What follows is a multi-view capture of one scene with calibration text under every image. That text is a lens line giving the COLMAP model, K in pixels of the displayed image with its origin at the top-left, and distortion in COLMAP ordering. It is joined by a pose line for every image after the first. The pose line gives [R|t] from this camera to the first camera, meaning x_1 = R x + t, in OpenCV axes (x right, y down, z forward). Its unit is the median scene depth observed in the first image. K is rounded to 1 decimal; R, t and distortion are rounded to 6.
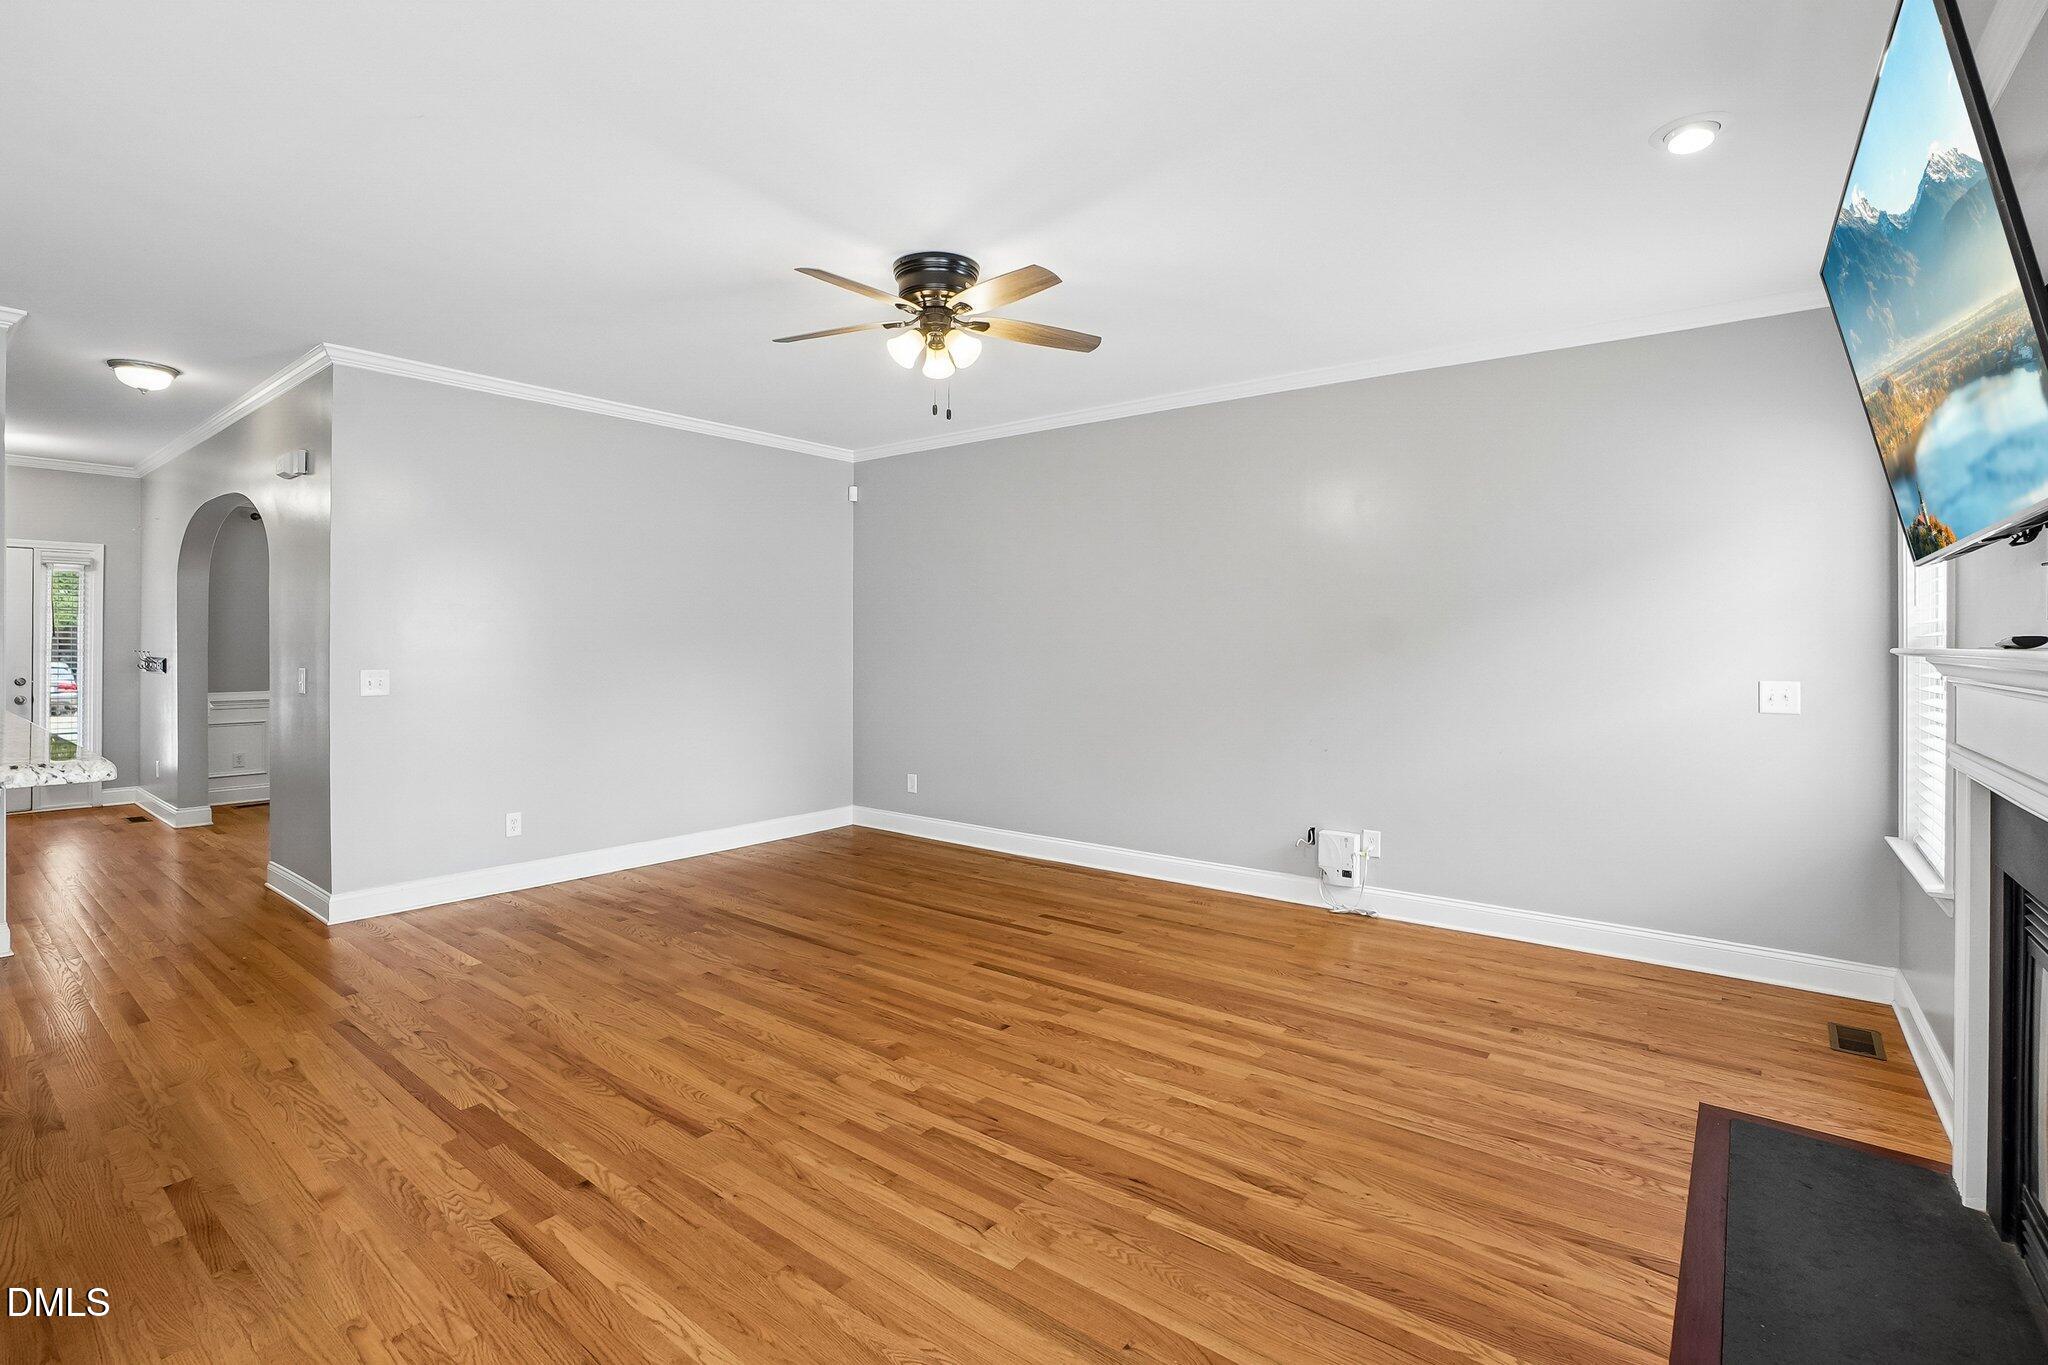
lens RADIAL K [[936.0, 0, 1013.5], [0, 936.0, 649.9], [0, 0, 1]] dist [-0.069200, 0.023431]
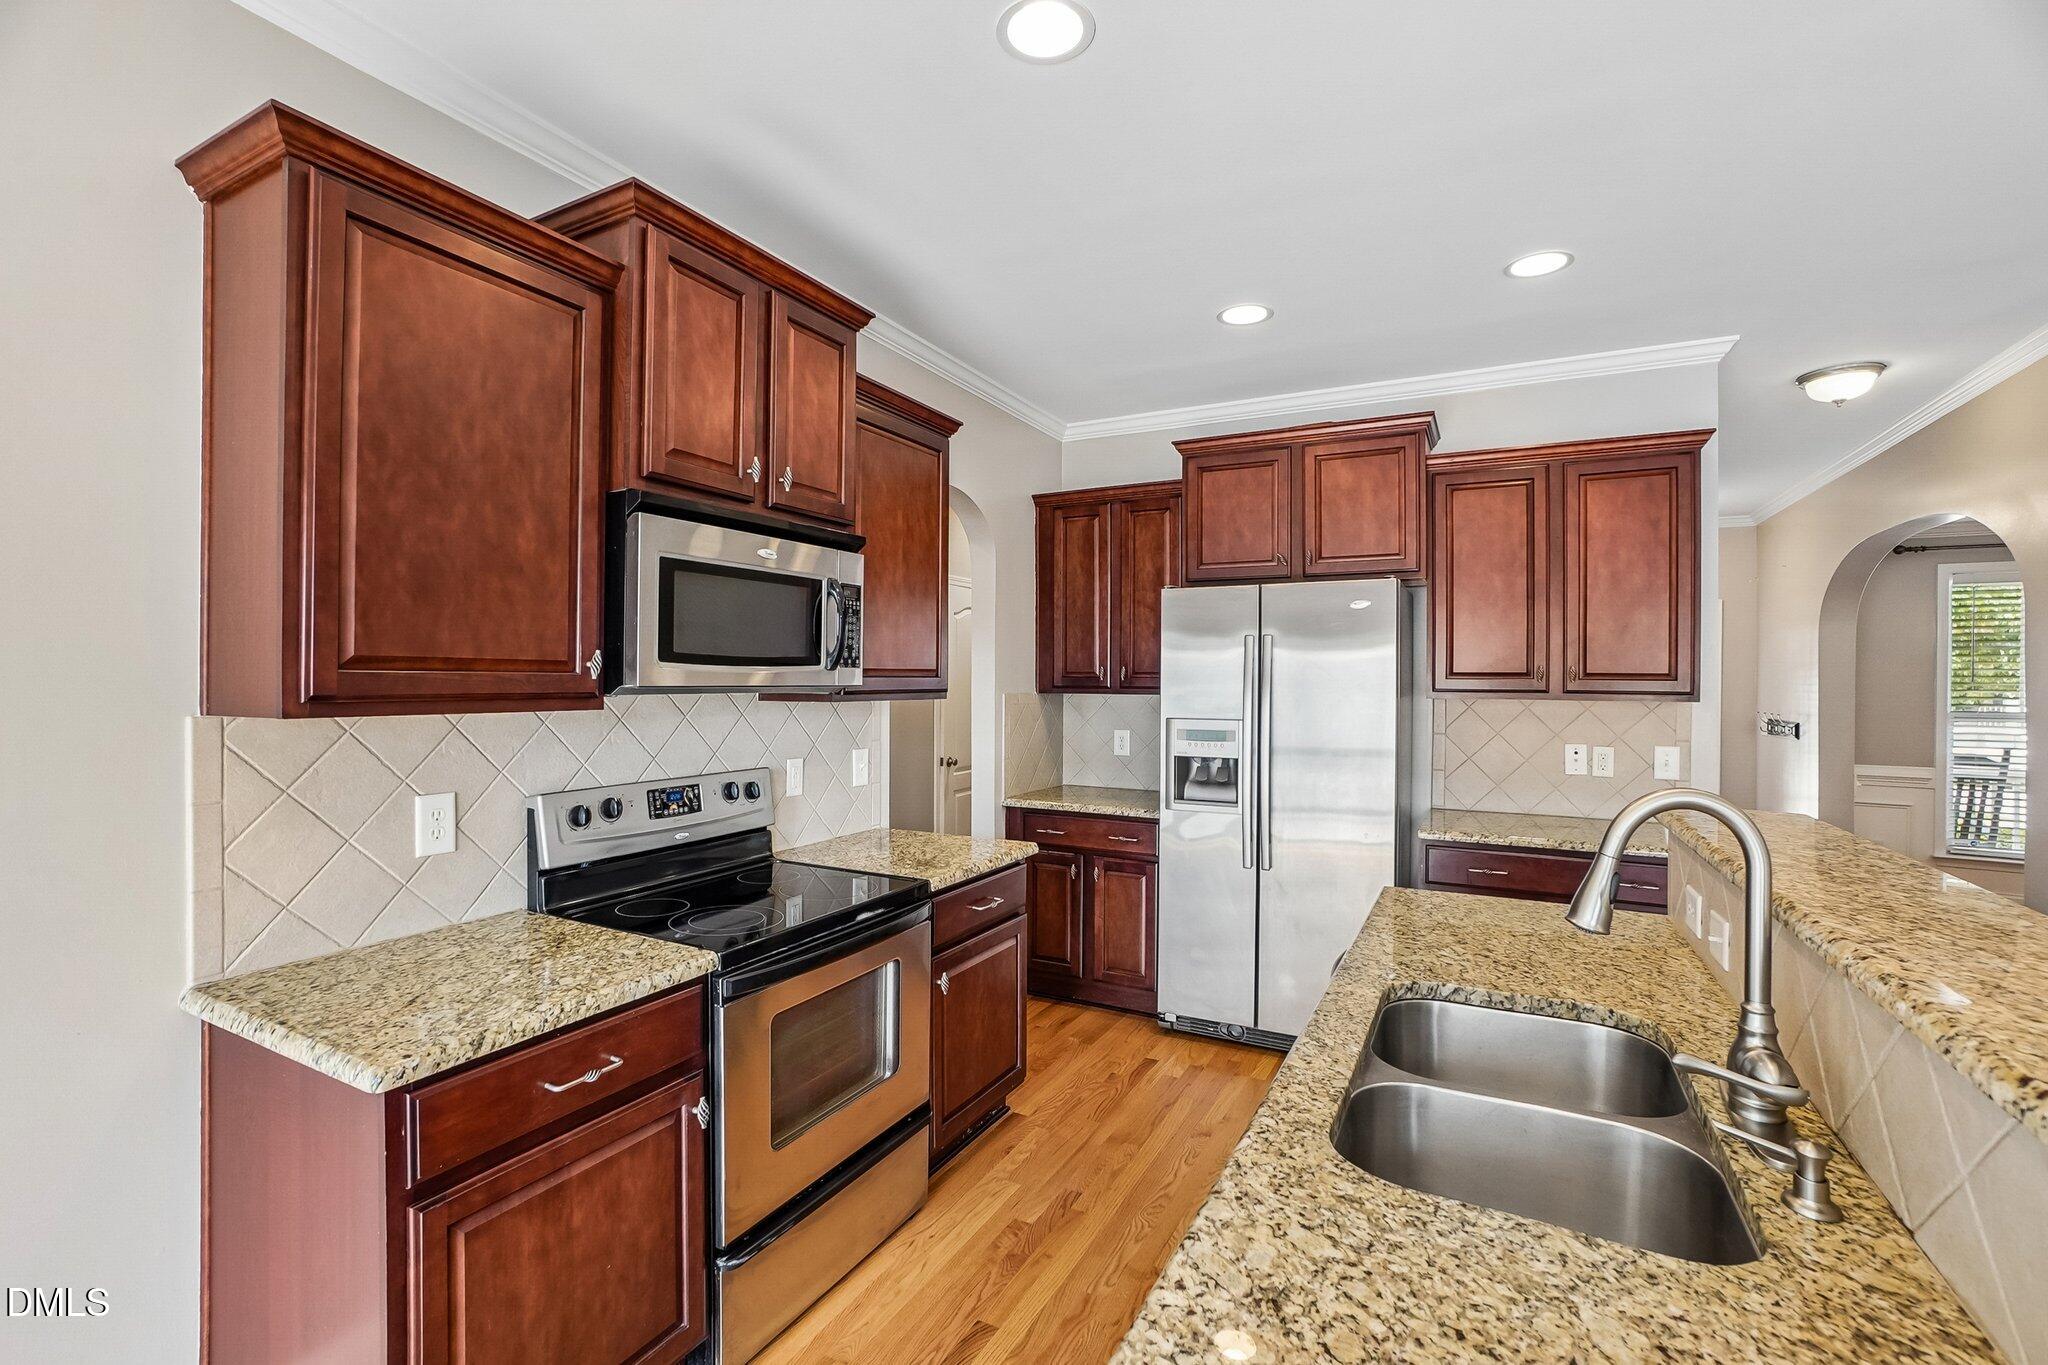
lens RADIAL K [[917.8, 0, 1001.2], [0, 917.8, 685.7], [0, 0, 1]] dist [-0.061096, 0.022553]
pose [[0.162018, 0.001699, -0.986786, -0.421797], [-0.011279, 0.999936, -0.000131, -0.032764], [0.986723, 0.011151, 0.162027, 0.170093]]
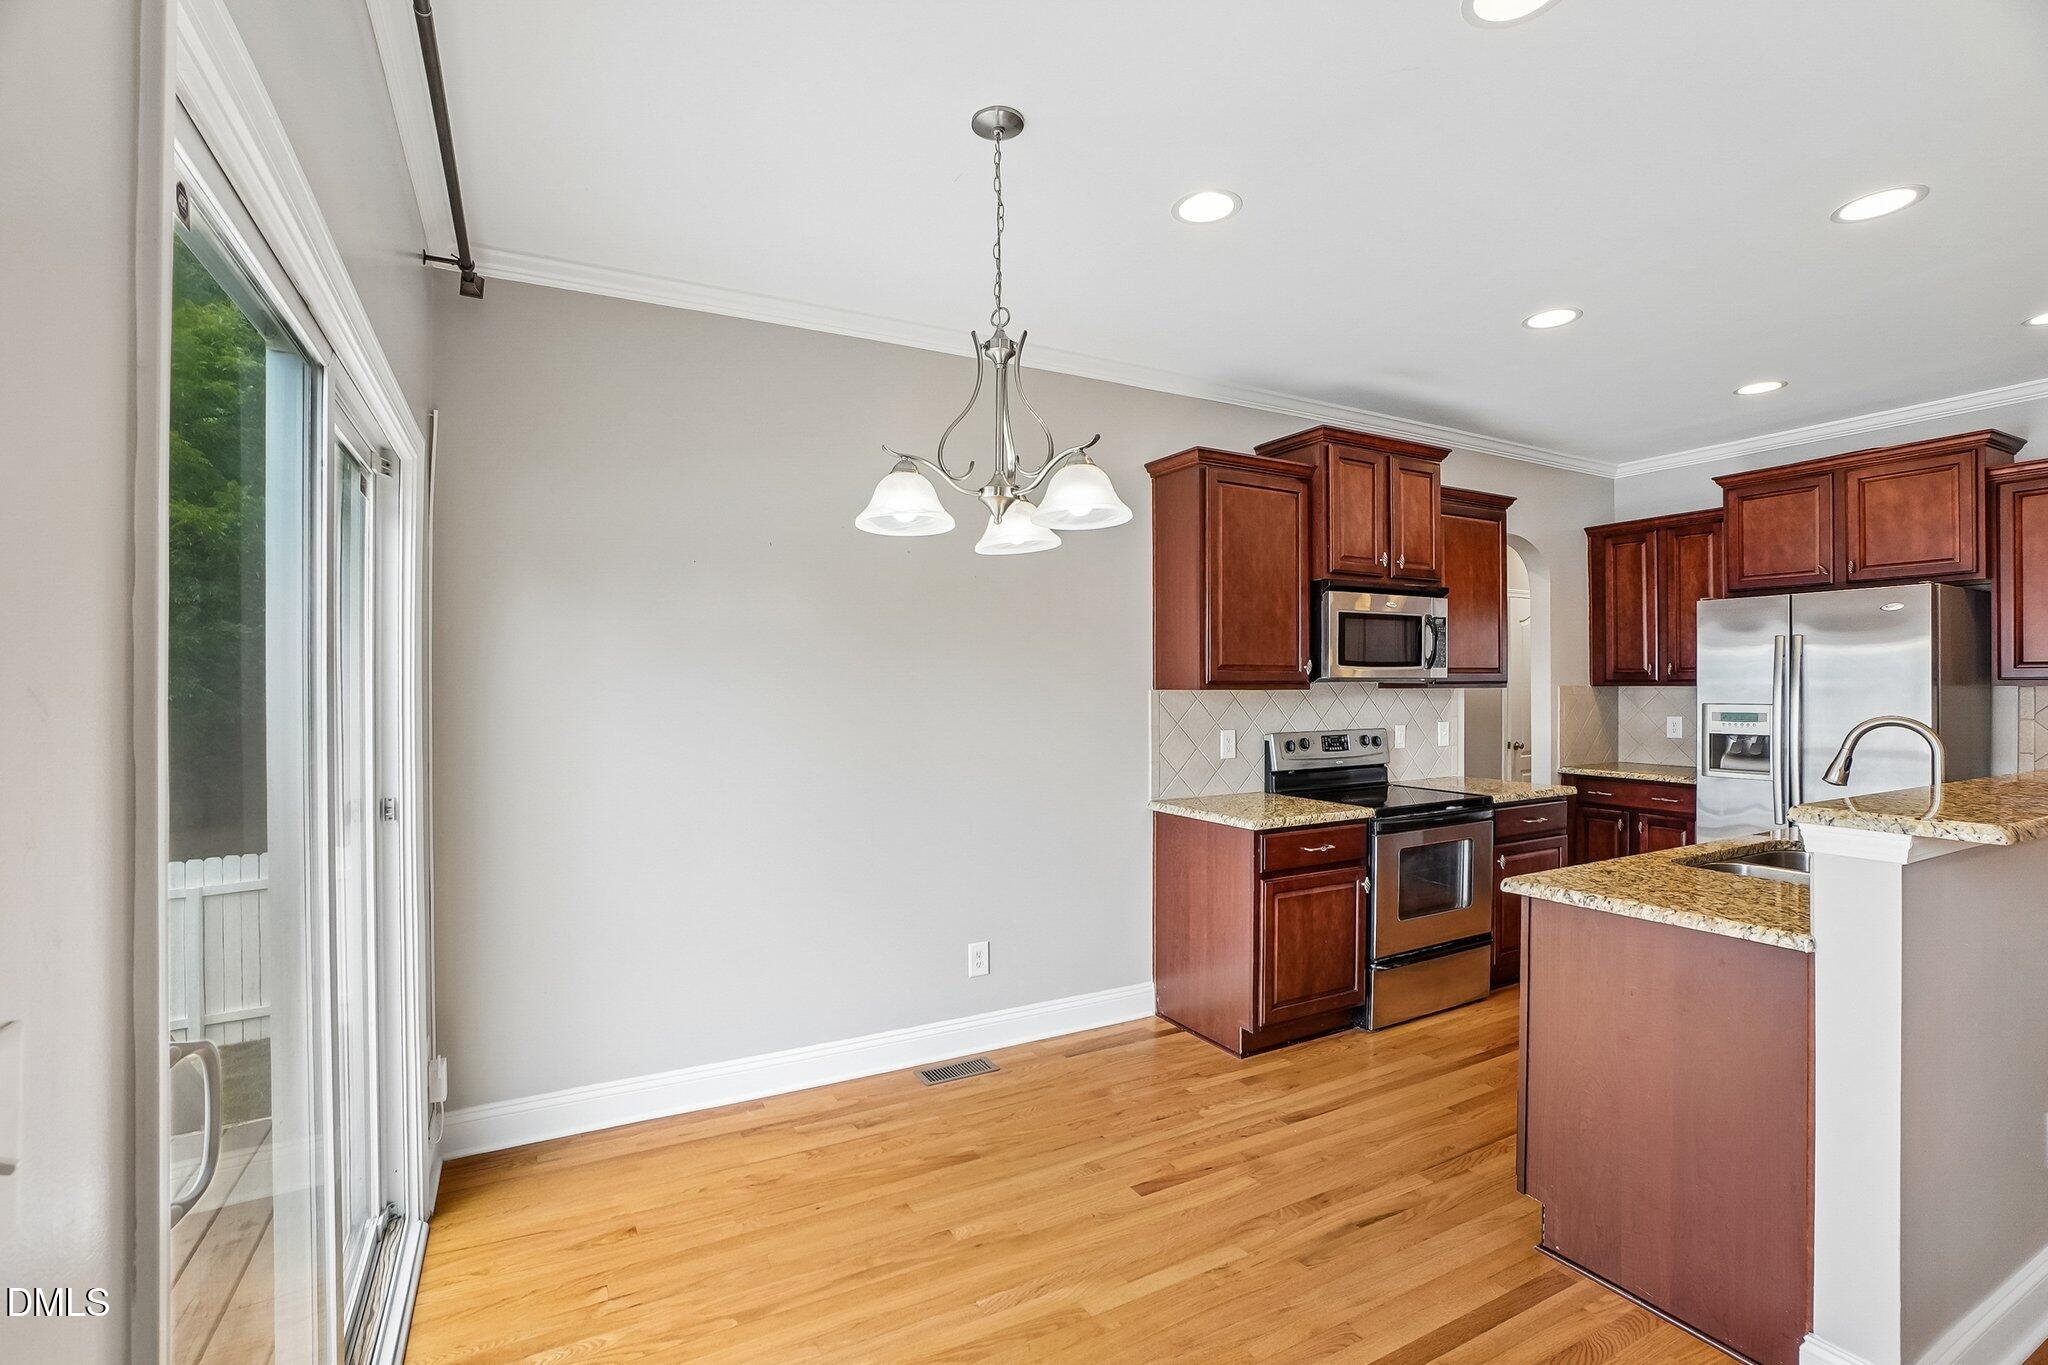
lens RADIAL K [[917.8, 0, 1001.2], [0, 917.8, 685.7], [0, 0, 1]] dist [-0.061096, 0.022553]
pose [[-0.412016, -0.003117, -0.911171, 0.188456], [-0.005089, 0.999986, -0.001120, -0.016405], [0.911162, 0.004175, -0.412026, 0.133903]]
